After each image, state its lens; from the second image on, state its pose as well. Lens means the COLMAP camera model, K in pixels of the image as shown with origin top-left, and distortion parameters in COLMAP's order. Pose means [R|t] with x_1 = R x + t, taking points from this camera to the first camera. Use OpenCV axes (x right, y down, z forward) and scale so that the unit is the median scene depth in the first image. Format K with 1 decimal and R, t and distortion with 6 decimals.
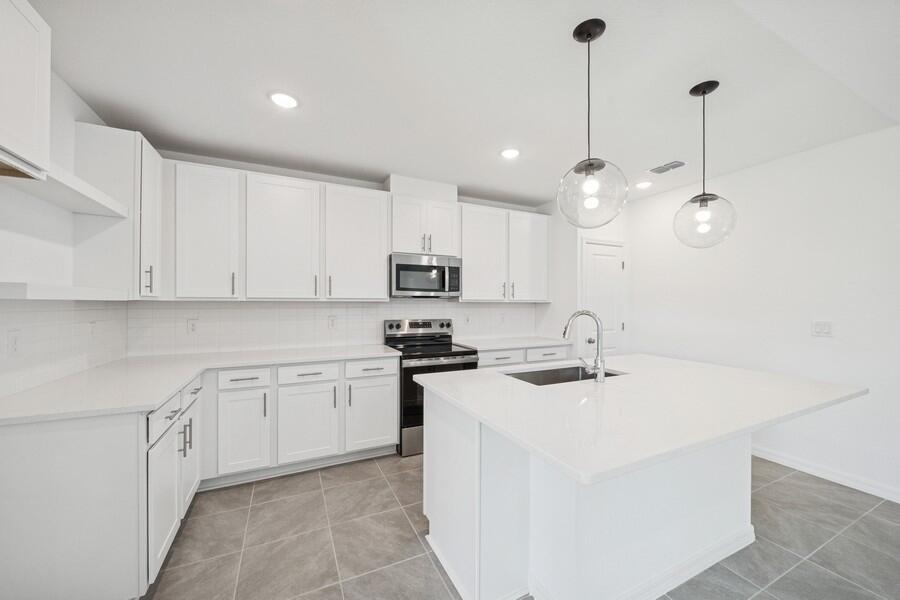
lens RADIAL K [[341.3, 0, 450.3], [0, 341.3, 305.4], [0, 0, 1]] dist [0.001255, -0.001008]
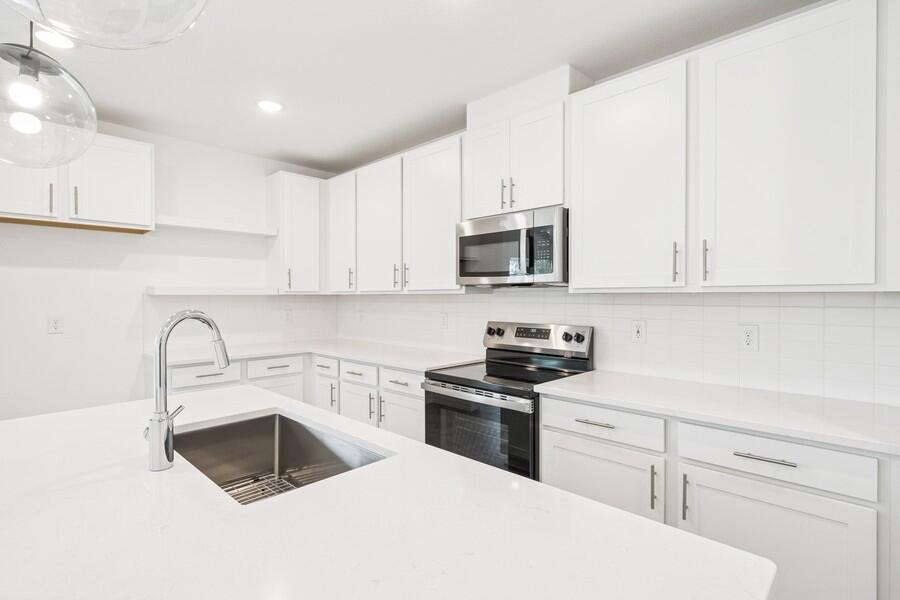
lens RADIAL K [[452.1, 0, 445.2], [0, 452.1, 300.1], [0, 0, 1]] dist [0.003502, 0.000138]
pose [[0.329673, 0.004948, -0.944082, 0.758884], [-0.003913, 0.999985, 0.003875, -0.001733], [0.944087, 0.002417, 0.329688, 0.769961]]
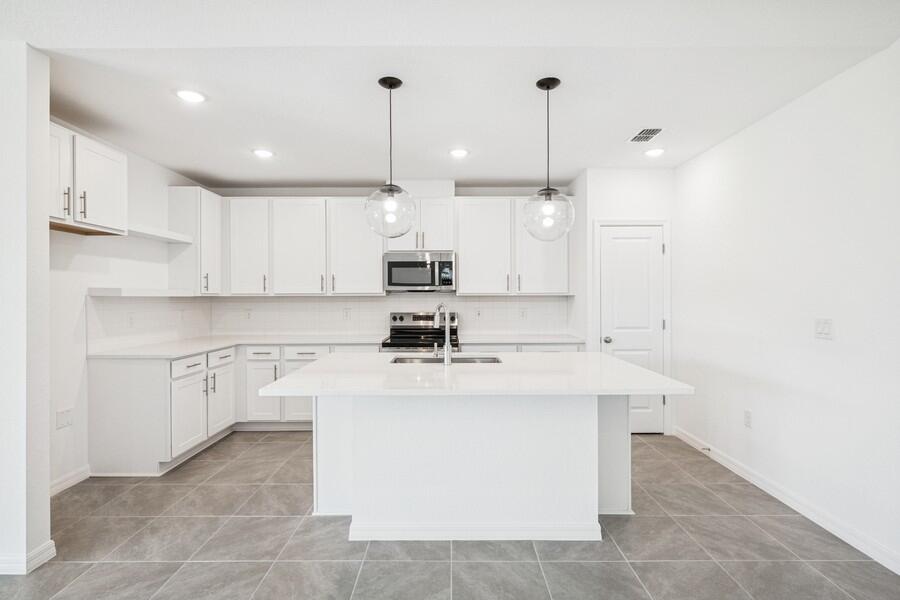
lens RADIAL K [[433.6, 0, 451.8], [0, 433.6, 301.3], [0, 0, 1]] dist [0.007858, 0.000070]
pose [[0.899930, -0.001211, -0.436033, 0.727881], [0.002750, 0.999992, 0.002899, 0.004020], [0.436026, -0.003808, 0.899926, -0.203651]]
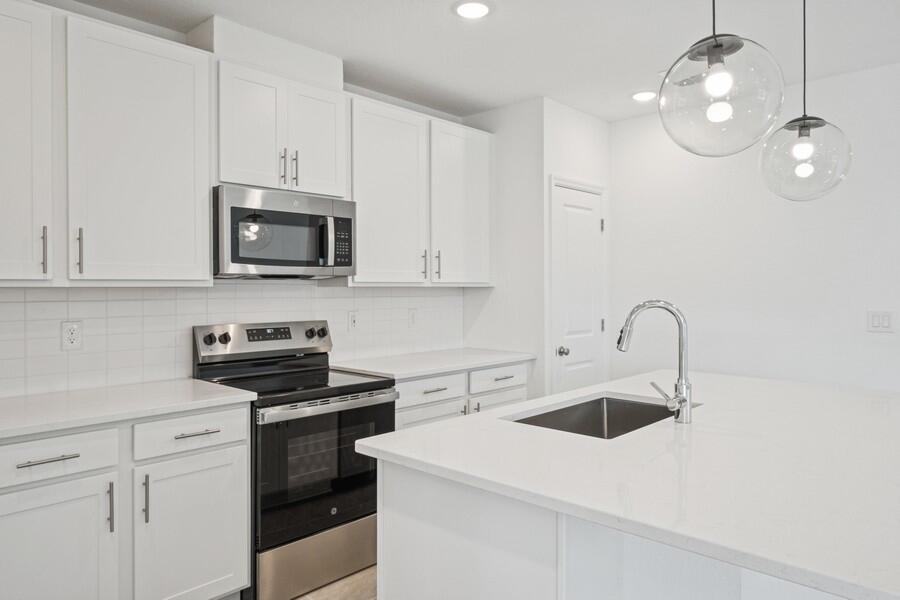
lens RADIAL K [[616.8, 0, 439.7], [0, 616.8, 293.3], [0, 0, 1]] dist [0.011301, -0.001701]
pose [[0.933910, -0.009143, 0.357392, -0.223762], [0.008785, 0.999958, 0.002624, -0.001676], [-0.357401, 0.000689, 0.933951, 0.108245]]
